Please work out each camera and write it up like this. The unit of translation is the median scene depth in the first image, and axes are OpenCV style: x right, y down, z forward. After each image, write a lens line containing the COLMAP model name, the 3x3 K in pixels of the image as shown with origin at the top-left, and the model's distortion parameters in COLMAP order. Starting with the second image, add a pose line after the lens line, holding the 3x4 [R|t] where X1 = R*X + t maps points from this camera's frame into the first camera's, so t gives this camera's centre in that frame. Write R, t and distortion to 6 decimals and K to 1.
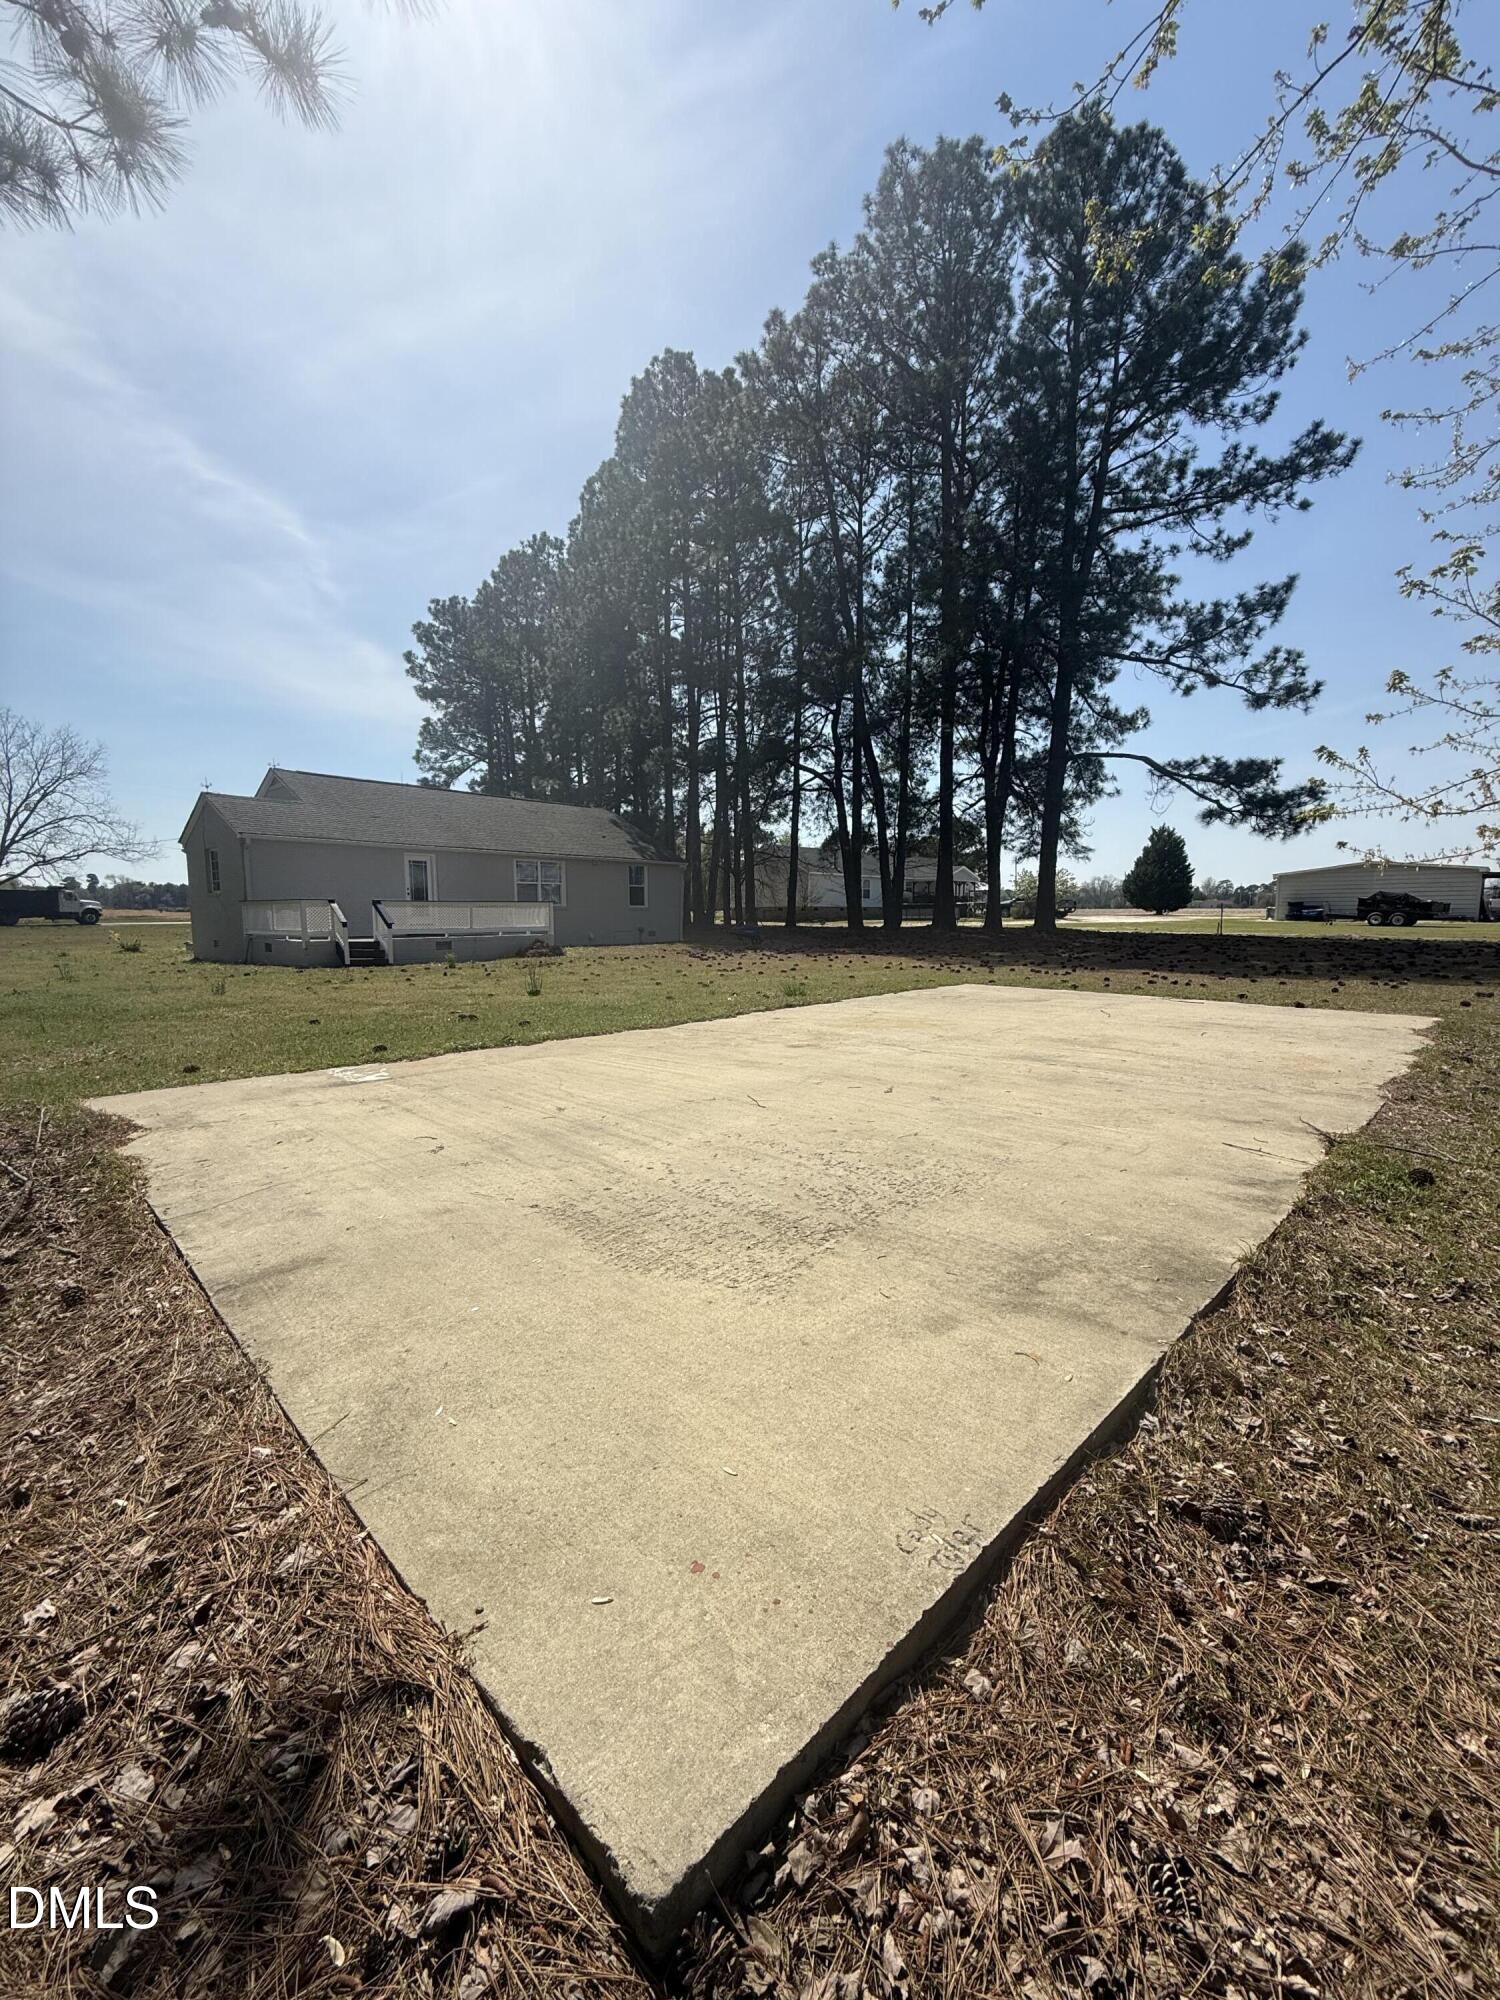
lens RADIAL K [[799.1, 0, 750.0], [0, 799.1, 1000.0], [0, 0, 1]] dist [-0.001309, -0.000099]
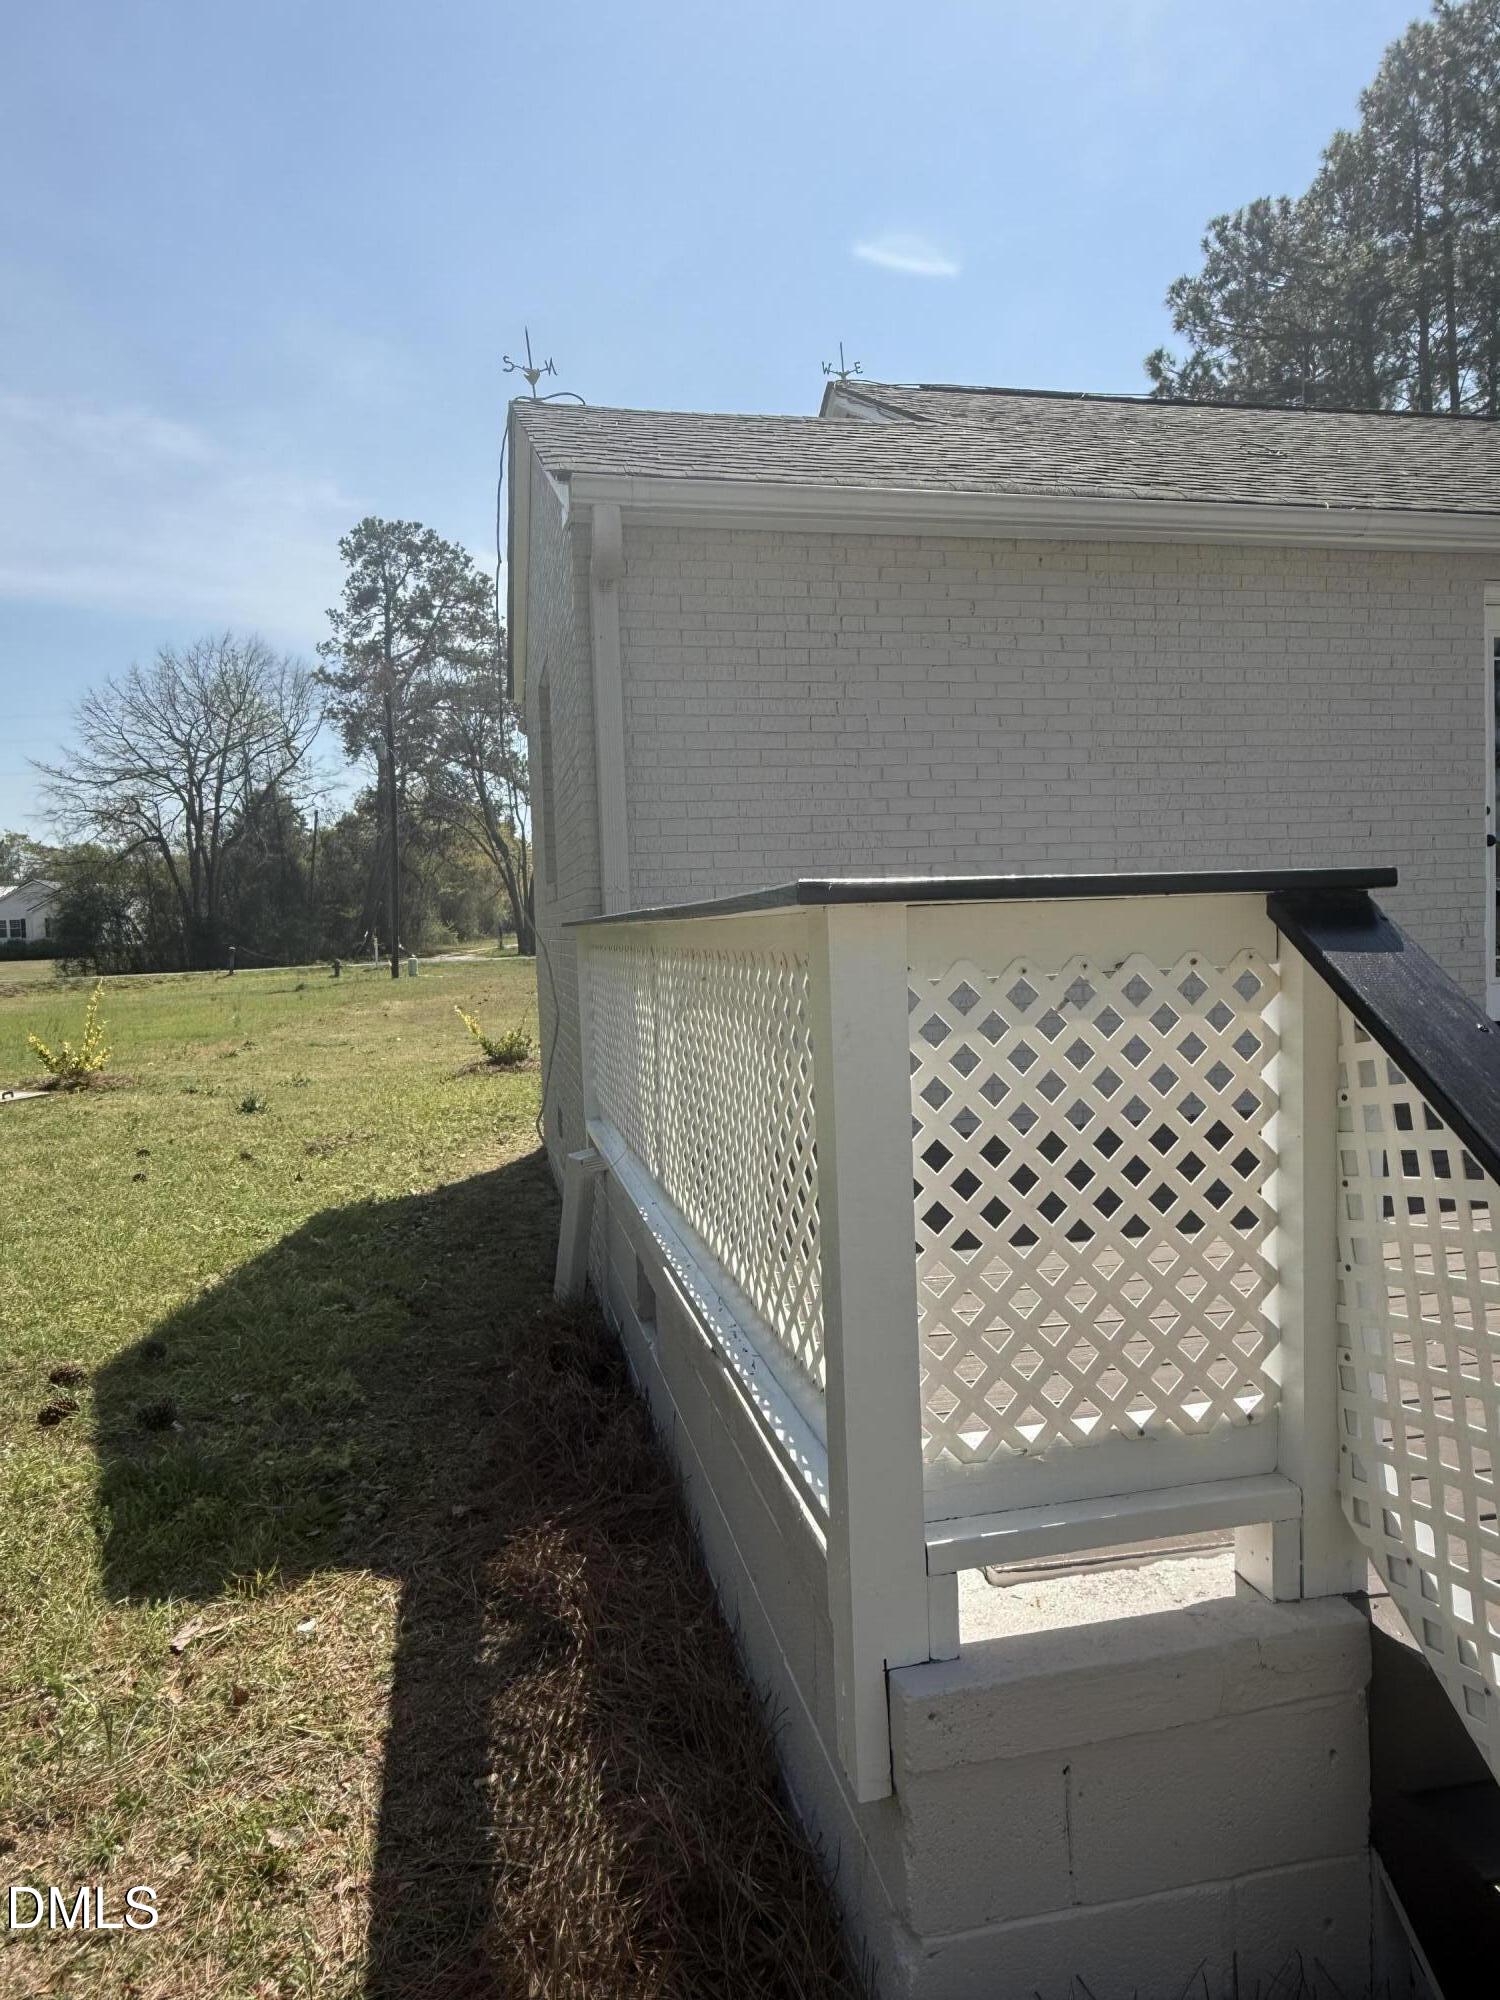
lens RADIAL K [[1281.7, 0, 750.0], [0, 1281.7, 1000.0], [0, 0, 1]] dist [-0.000573, 0.001535]
pose [[0.792686, 0.006765, -0.609593, -0.159997], [-0.026488, 0.999376, -0.023353, -0.036047], [0.609055, 0.034658, 0.792371, 0.280916]]
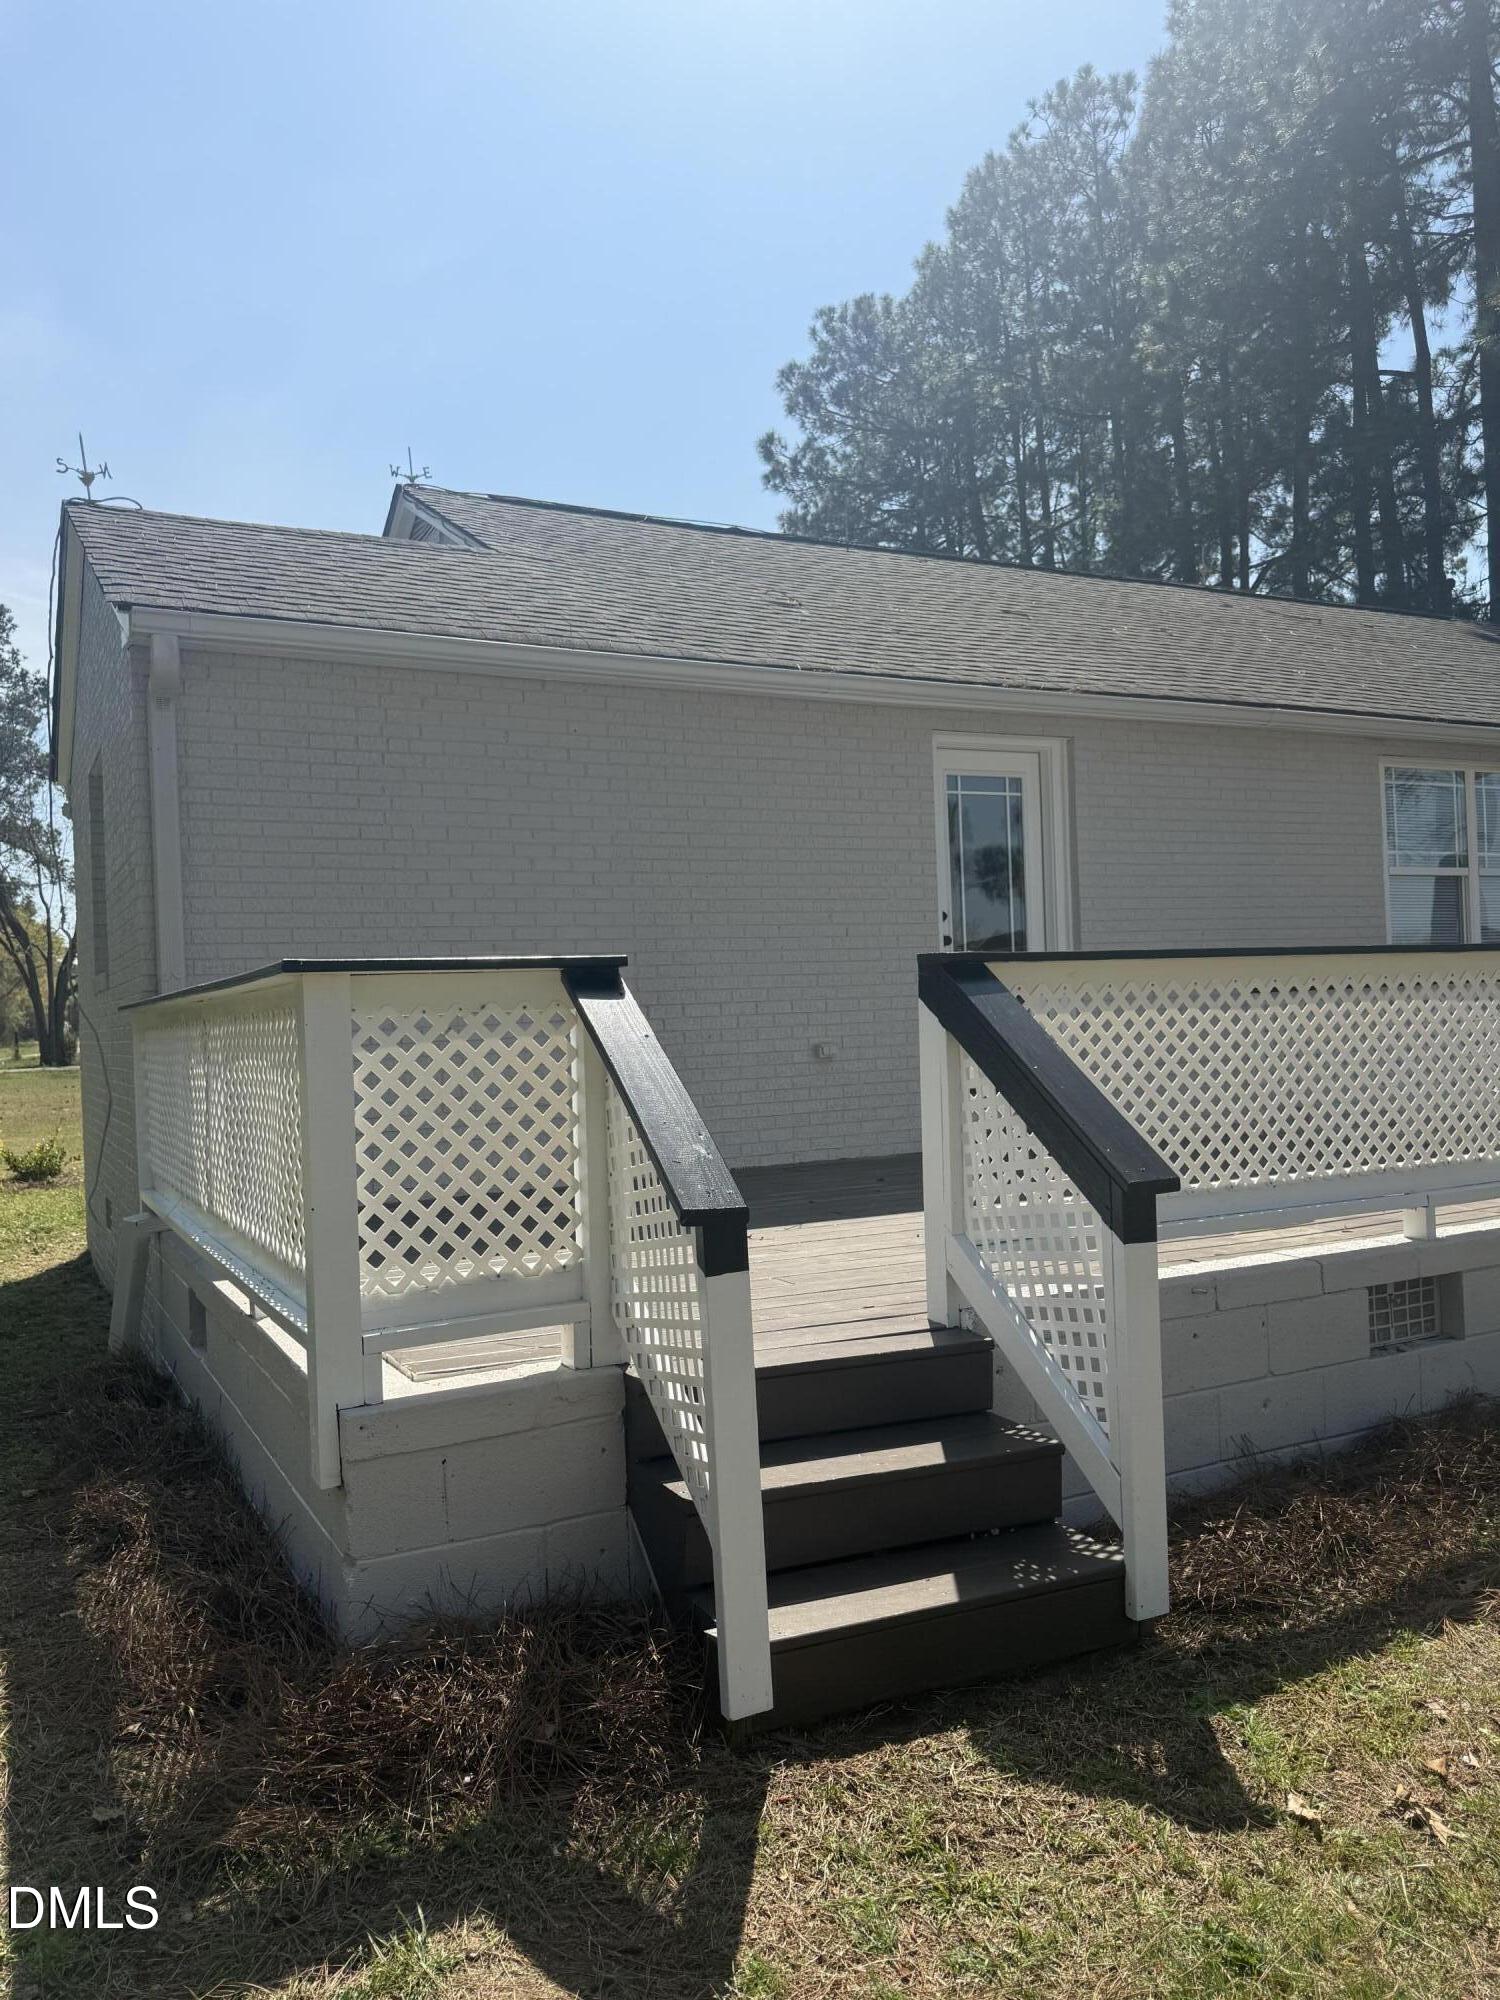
lens RADIAL K [[1486.6, 0, 746.0], [0, 1486.6, 1007.5], [0, 0, 1]] dist [0.124959, -0.229503]
pose [[0.923006, -0.039320, -0.382772, -0.128856], [0.000699, 0.994935, -0.100517, -0.029887], [0.384786, 0.092511, 0.918358, 0.247928]]
